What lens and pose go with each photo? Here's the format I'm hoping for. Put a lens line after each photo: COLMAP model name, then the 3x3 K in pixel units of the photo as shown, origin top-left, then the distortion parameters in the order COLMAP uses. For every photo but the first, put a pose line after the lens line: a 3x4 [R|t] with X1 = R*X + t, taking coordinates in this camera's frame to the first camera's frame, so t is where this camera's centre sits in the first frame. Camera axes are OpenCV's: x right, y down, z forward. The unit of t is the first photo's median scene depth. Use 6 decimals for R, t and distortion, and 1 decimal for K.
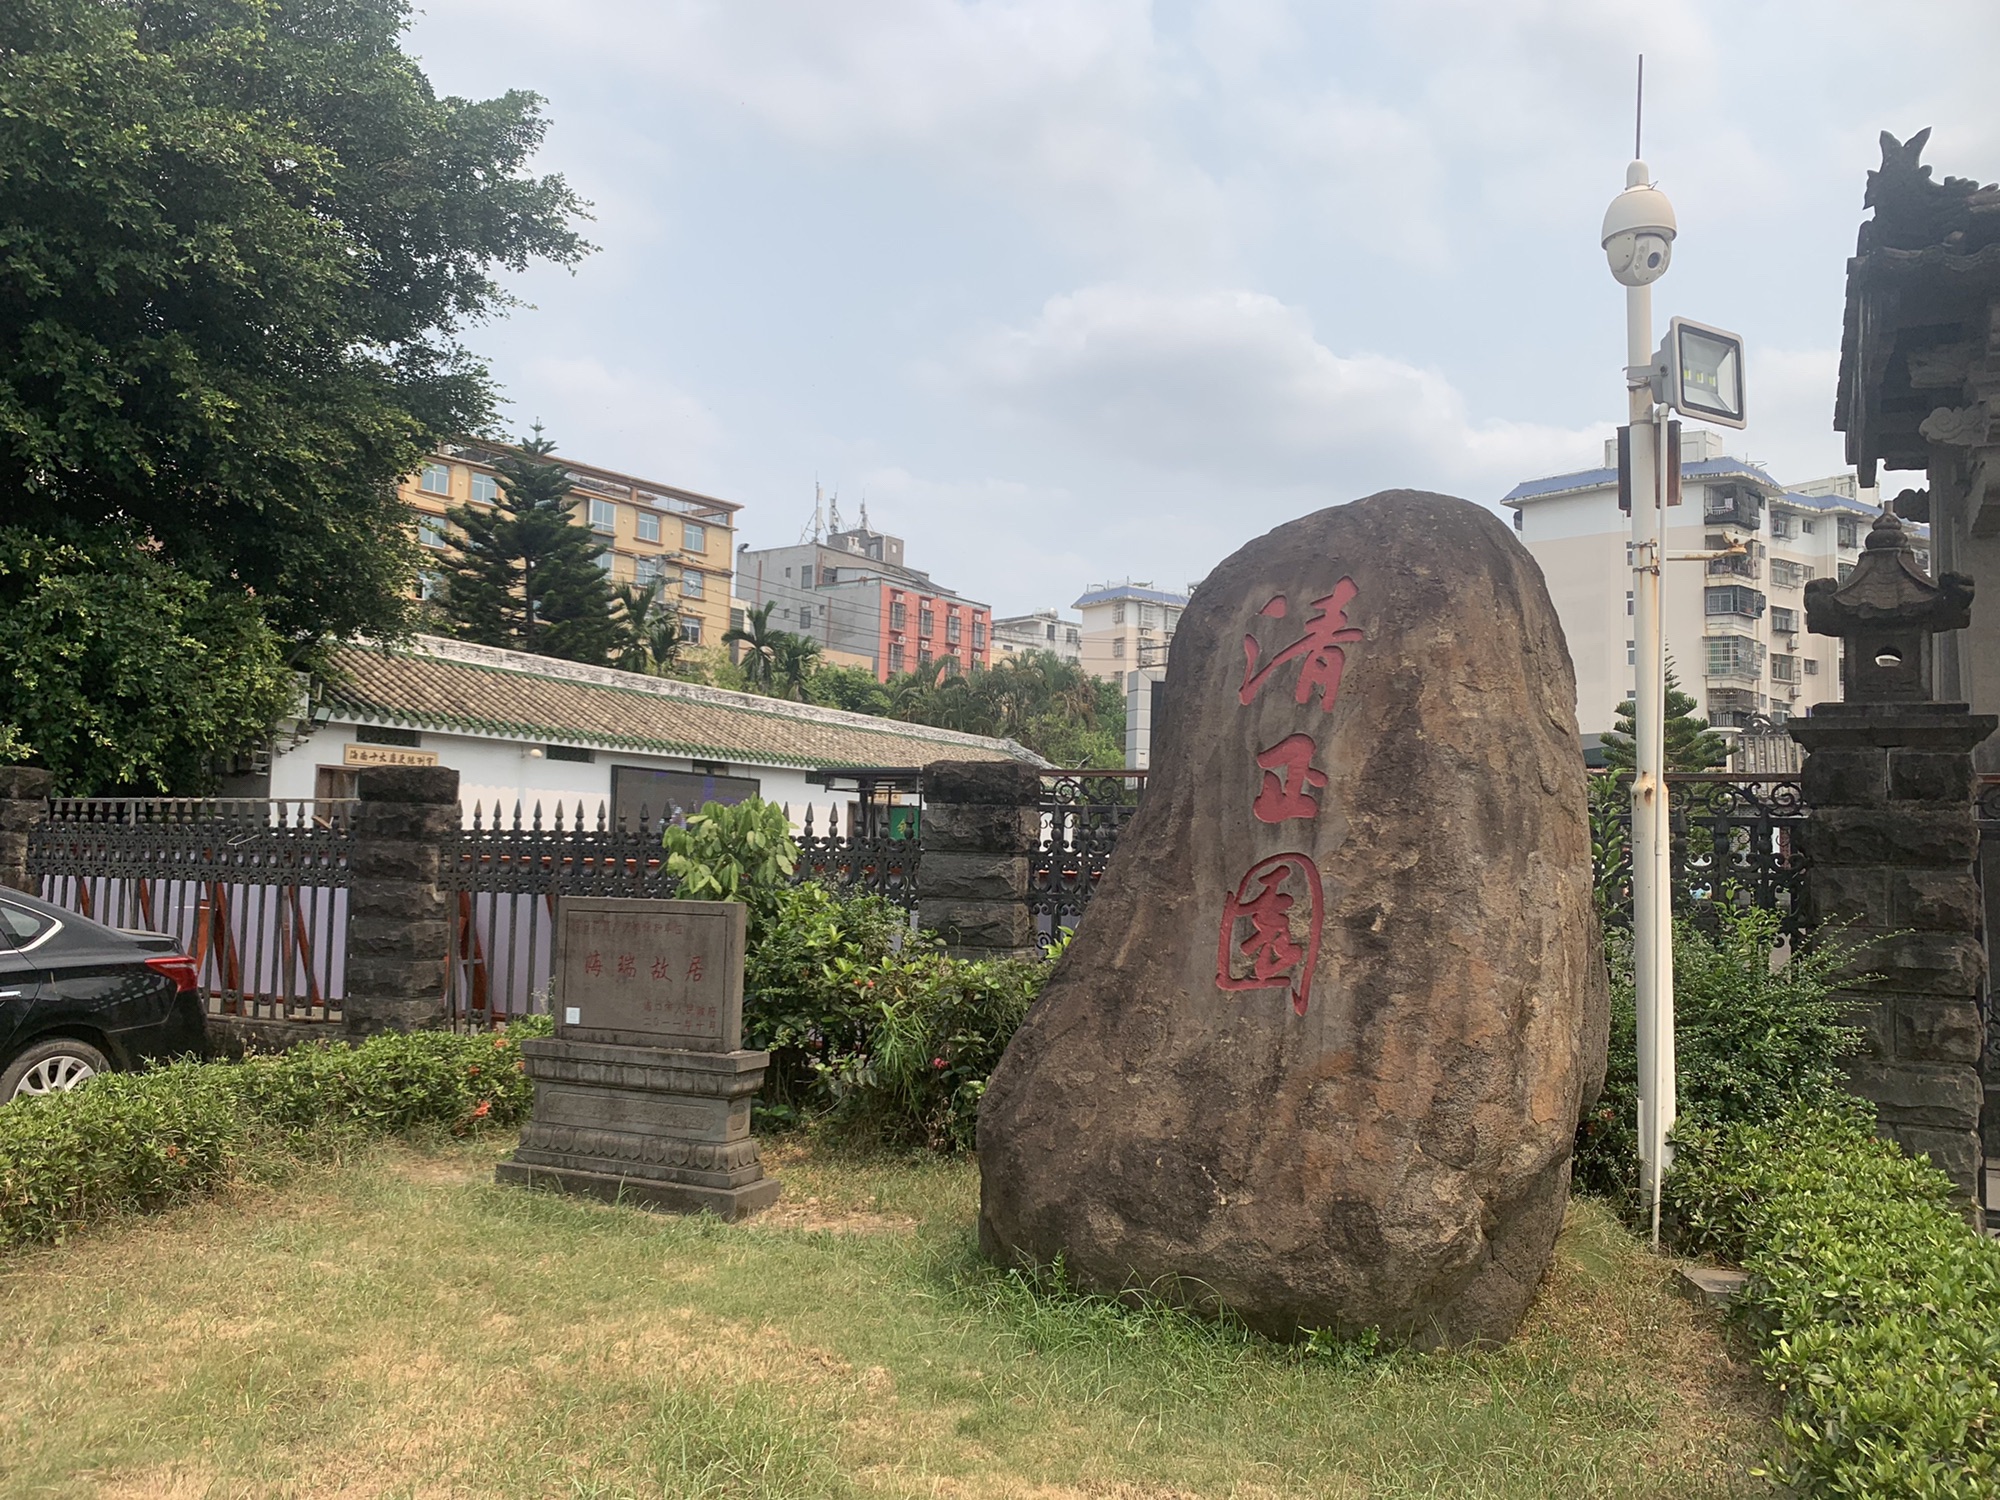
lens RADIAL K [[1528.7, 0, 964.2], [0, 1528.7, 740.5], [0, 0, 1]] dist [0.055026, -0.048302]
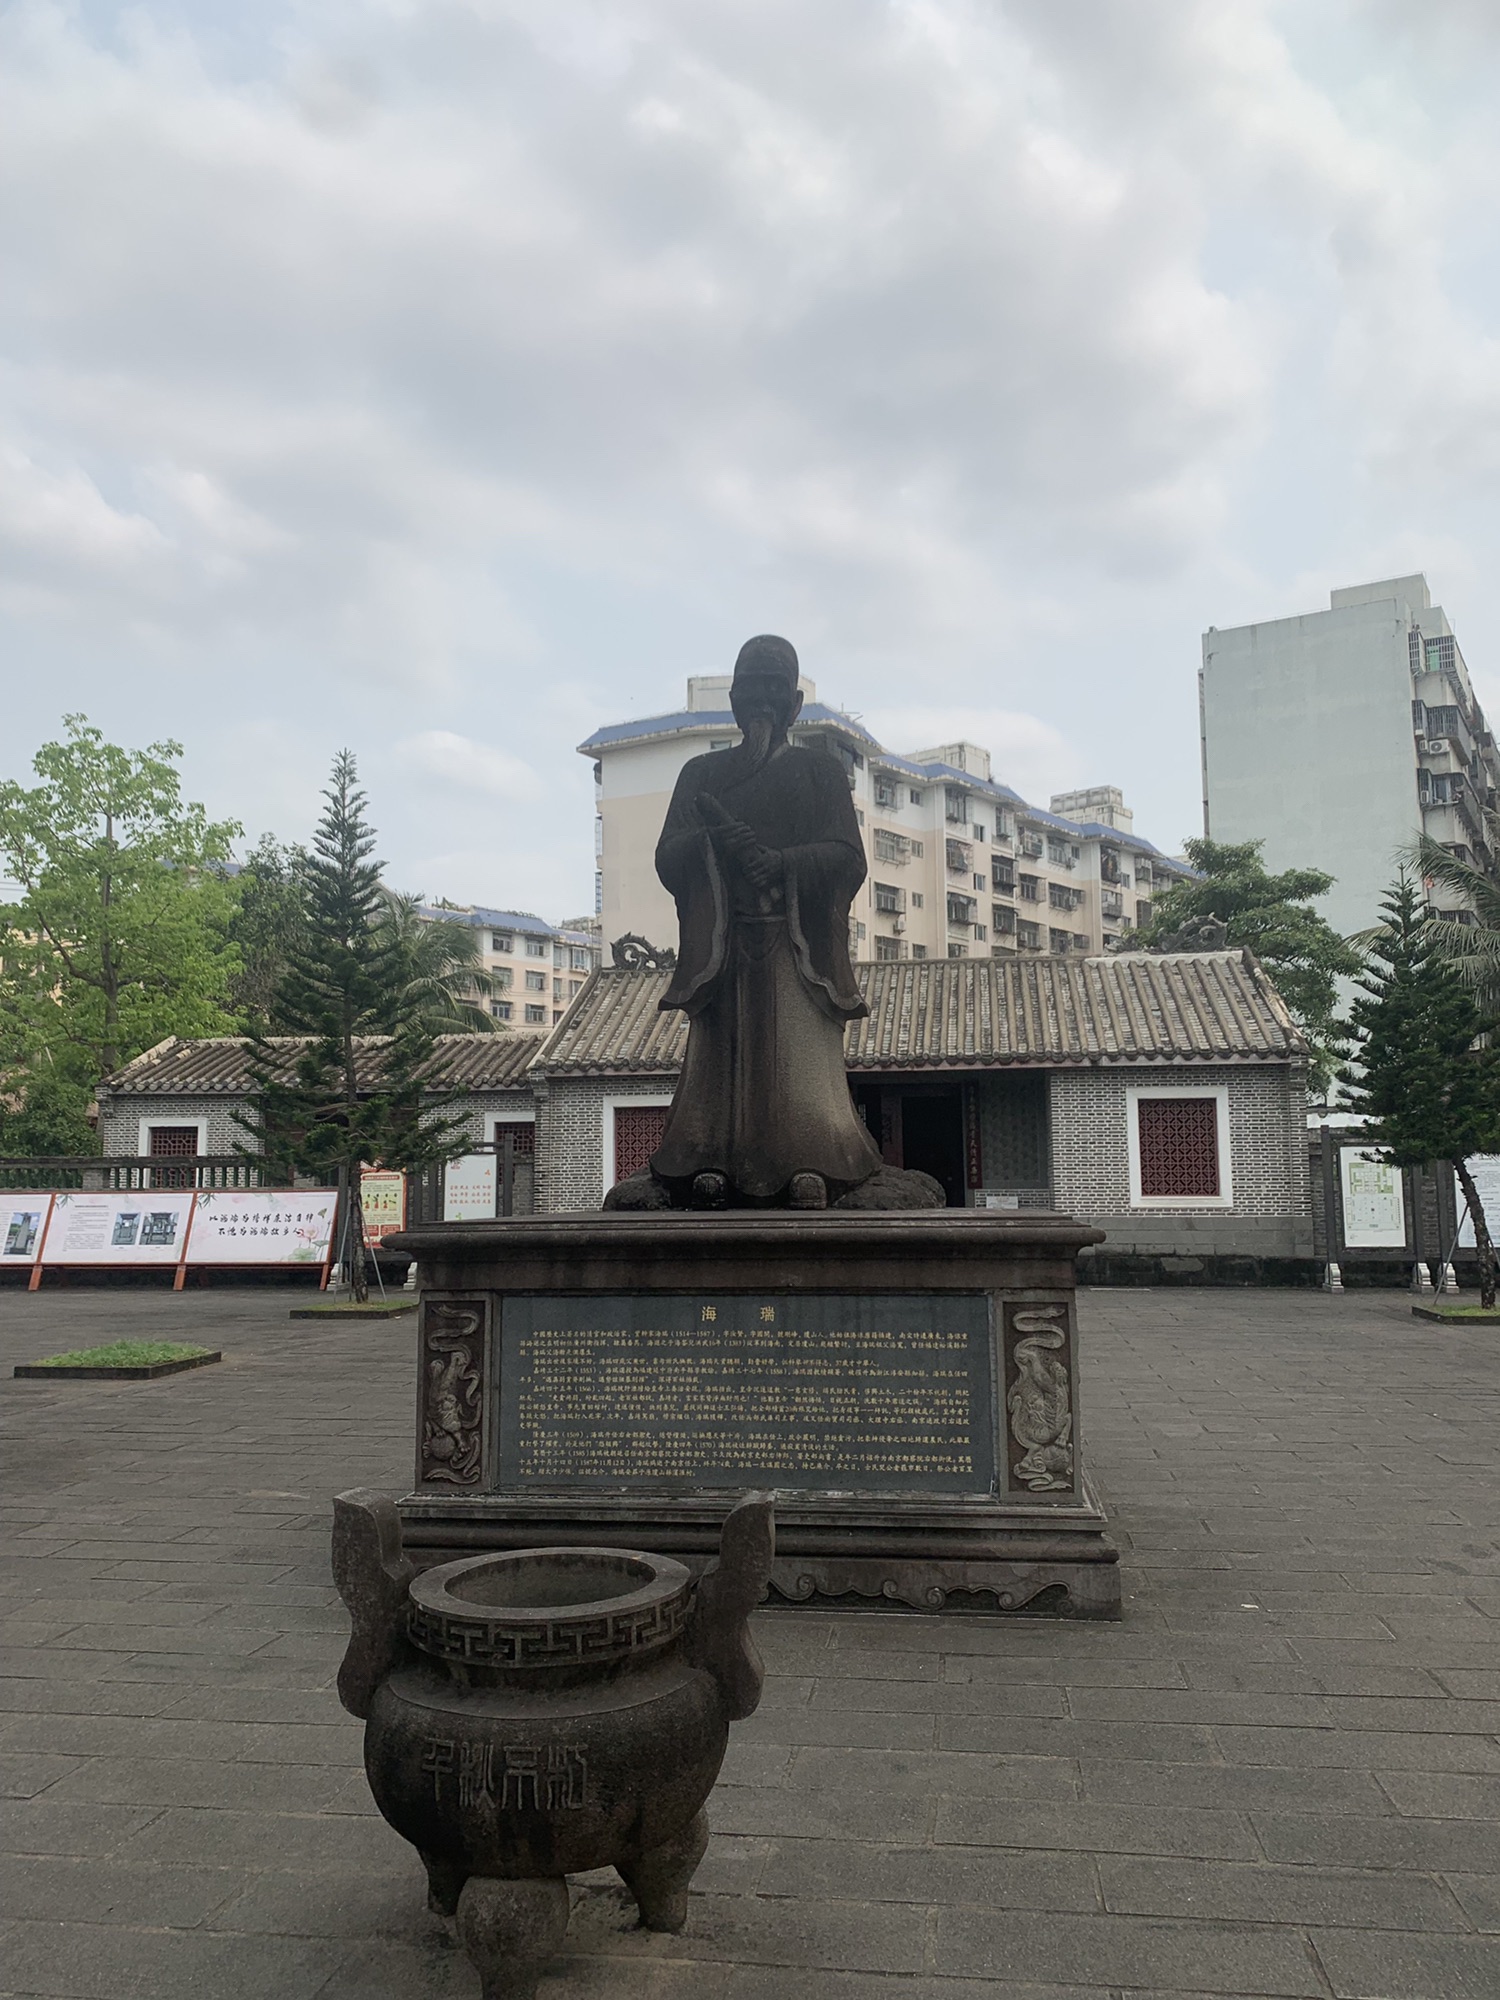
lens RADIAL K [[1528.7, 0, 750.0], [0, 1528.7, 1007.4], [0, 0, 1]] dist [0.055026, -0.048302]
pose [[0.949655, 0.004707, 0.313262, 4.866684], [0.007864, 0.999214, -0.038857, 0.451449], [-0.313198, 0.039364, 0.948872, 5.383013]]
